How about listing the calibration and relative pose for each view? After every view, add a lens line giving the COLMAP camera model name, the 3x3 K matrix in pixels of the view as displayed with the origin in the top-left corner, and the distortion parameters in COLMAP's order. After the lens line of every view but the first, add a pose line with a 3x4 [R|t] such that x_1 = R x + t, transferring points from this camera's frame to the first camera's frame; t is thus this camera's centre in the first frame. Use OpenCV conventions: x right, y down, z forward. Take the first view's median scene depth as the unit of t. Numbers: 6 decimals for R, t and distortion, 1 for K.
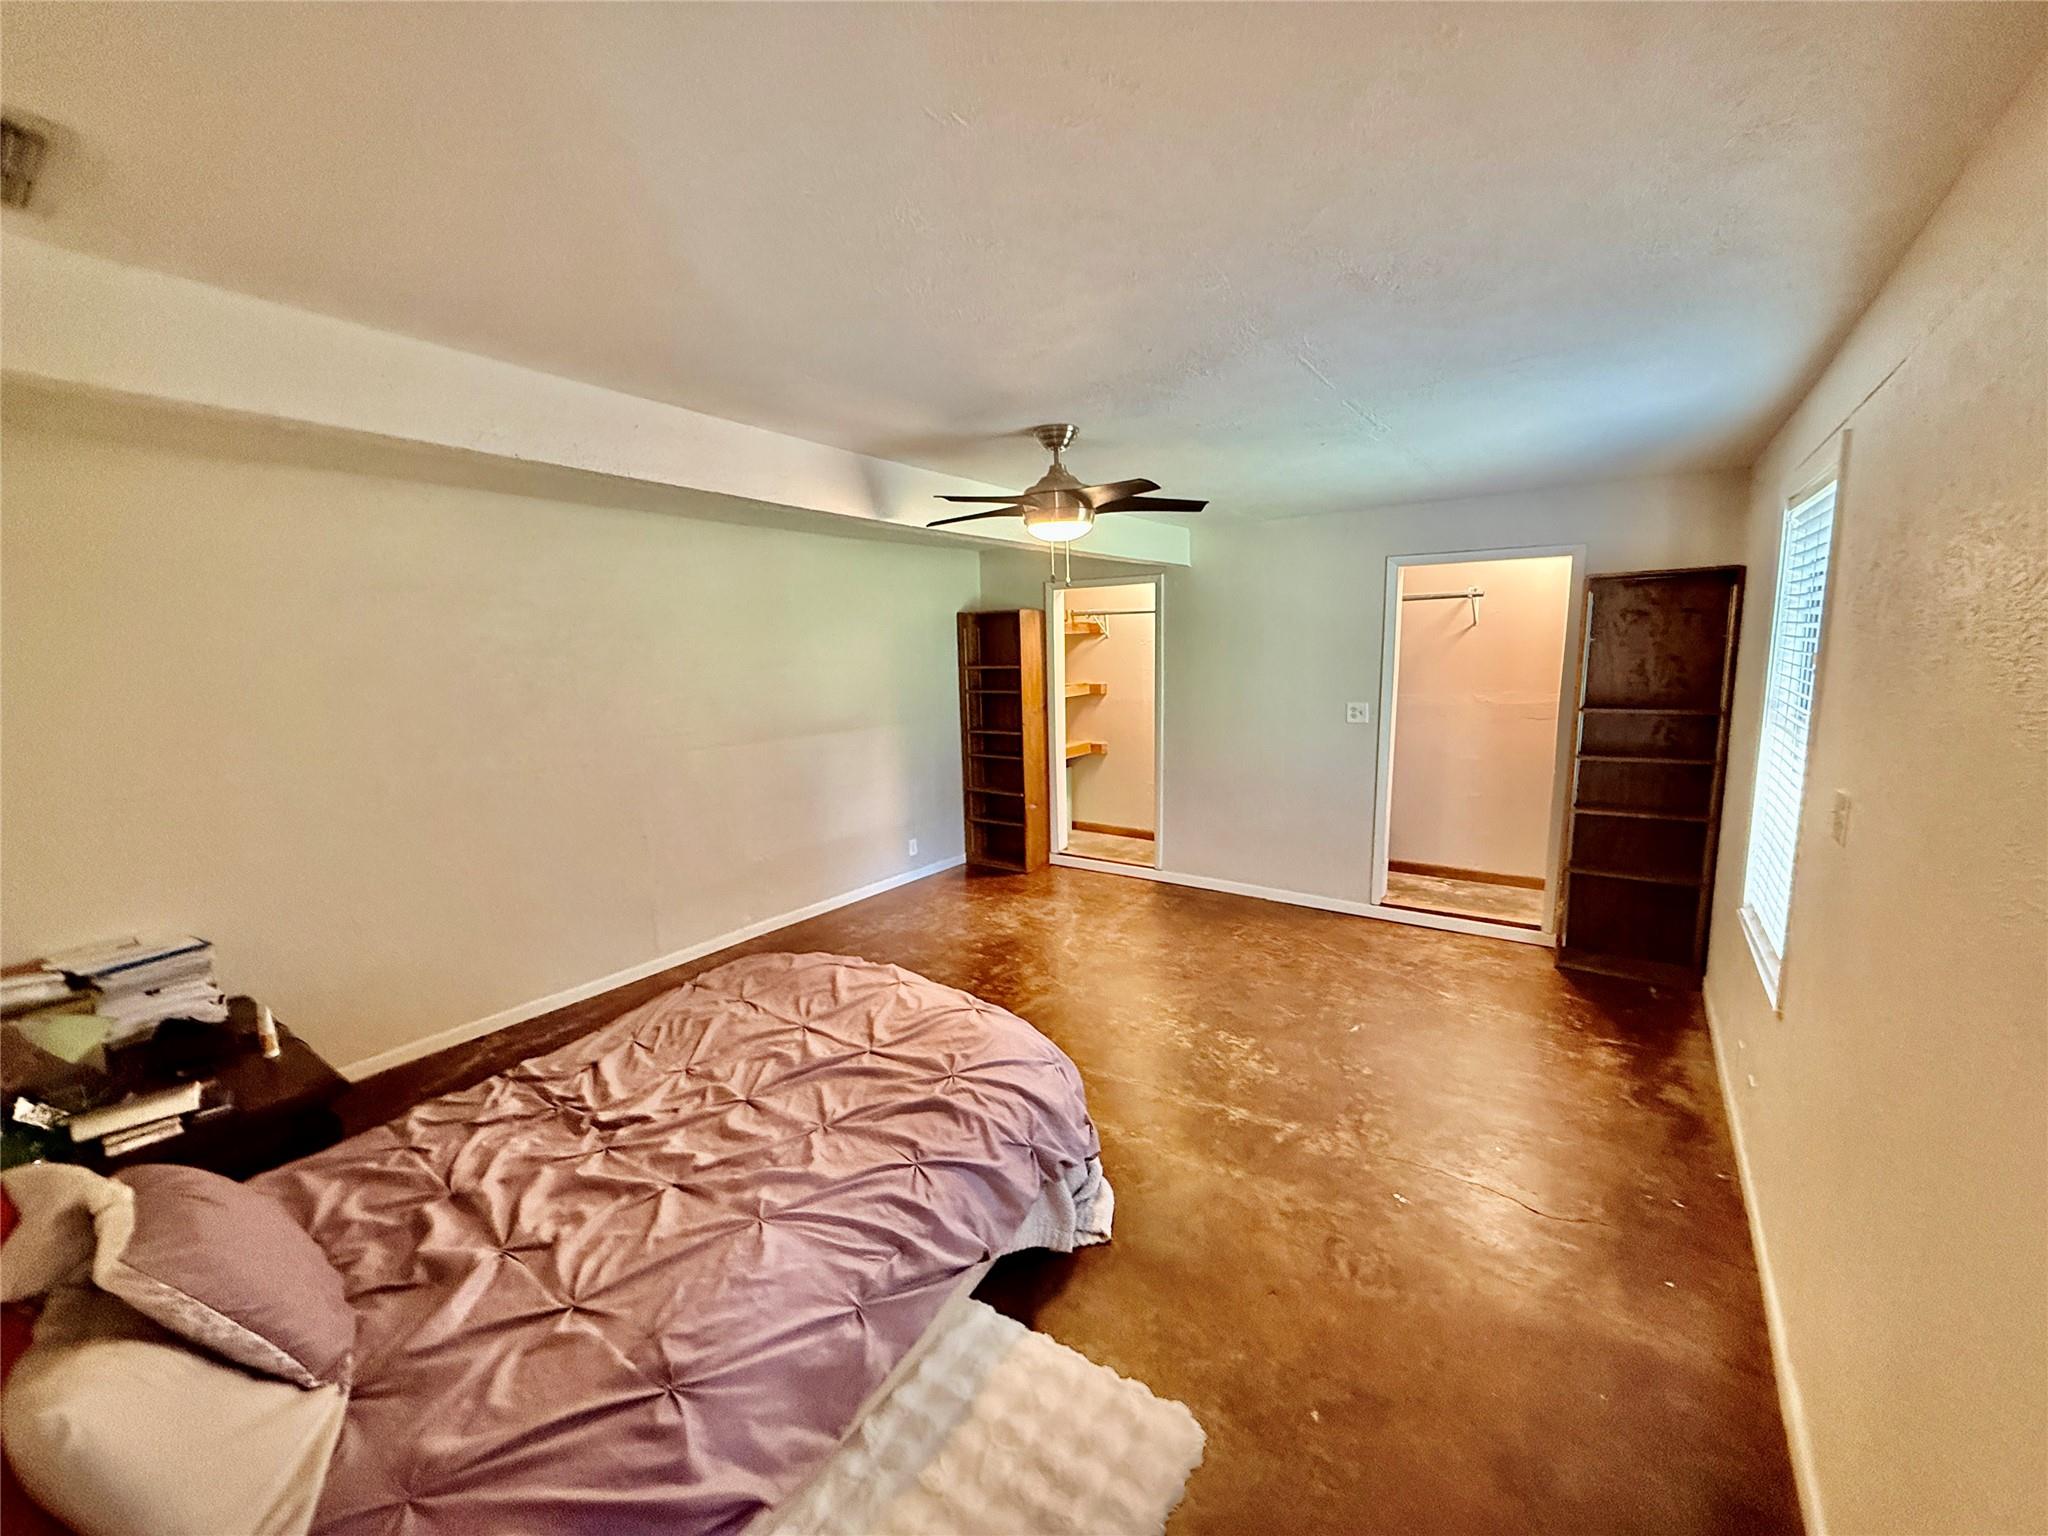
lens RADIAL K [[814.7, 0, 1017.3], [0, 814.7, 767.8], [0, 0, 1]] dist [0.000349, 0.000075]
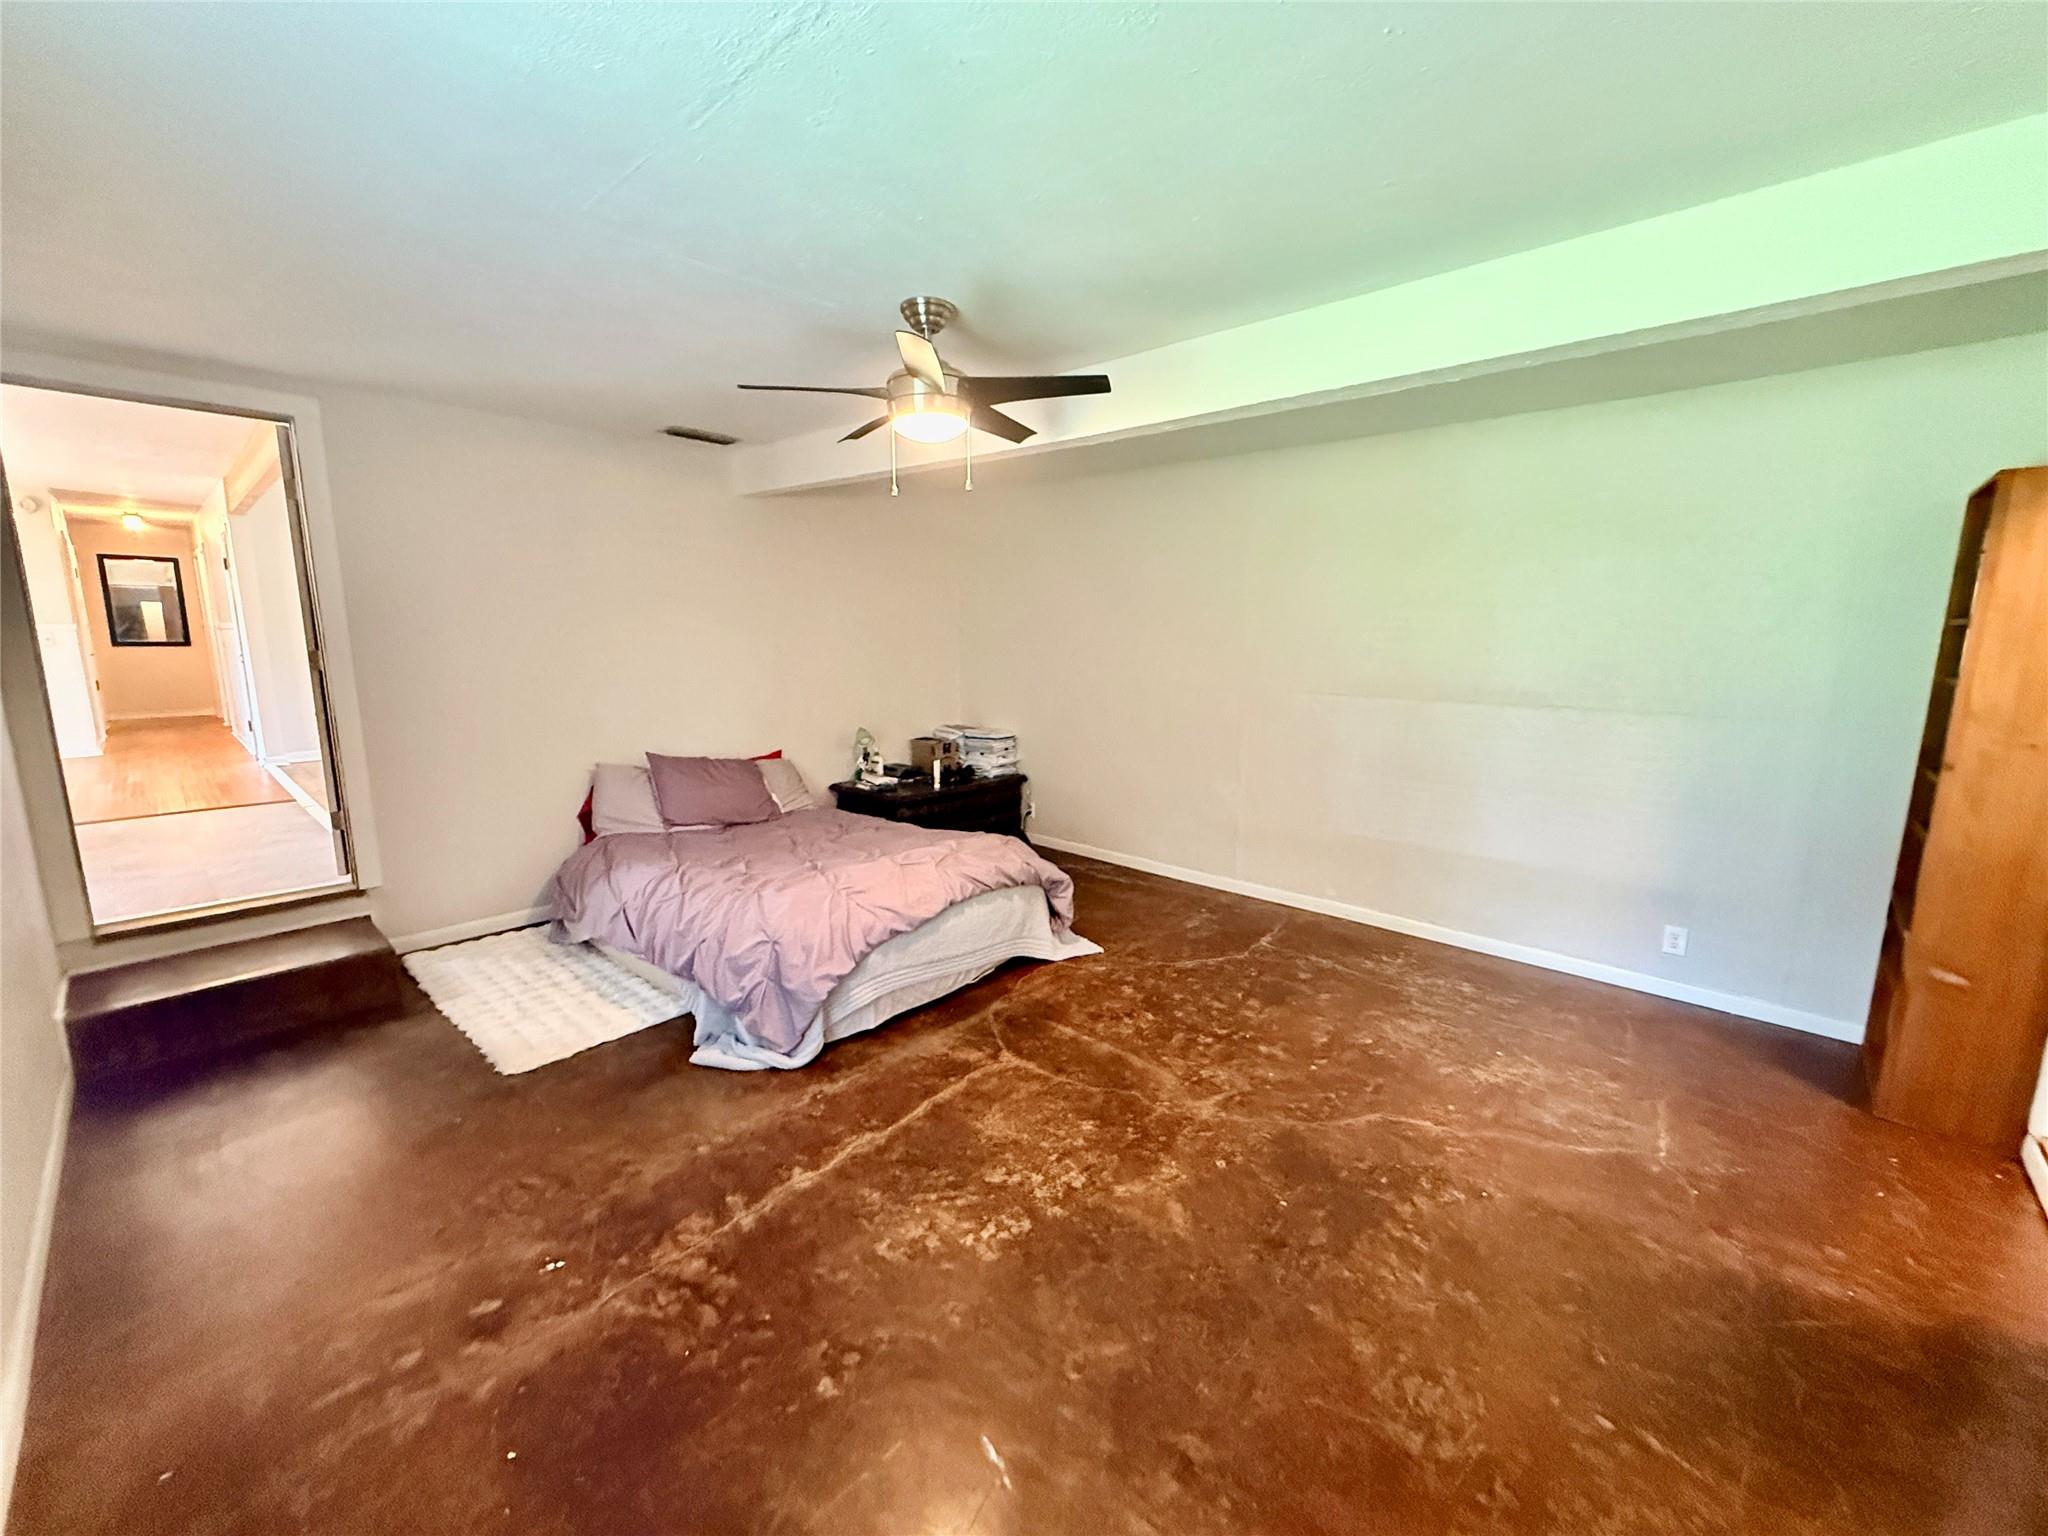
lens RADIAL K [[814.7, 0, 1016.1], [0, 814.7, 763.1], [0, 0, 1]] dist [0.000349, 0.000075]
pose [[-0.117643, 0.191853, -0.974347, 0.789062], [-0.151060, 0.966285, 0.208504, -0.121091], [0.981499, 0.171714, -0.084695, 1.029322]]
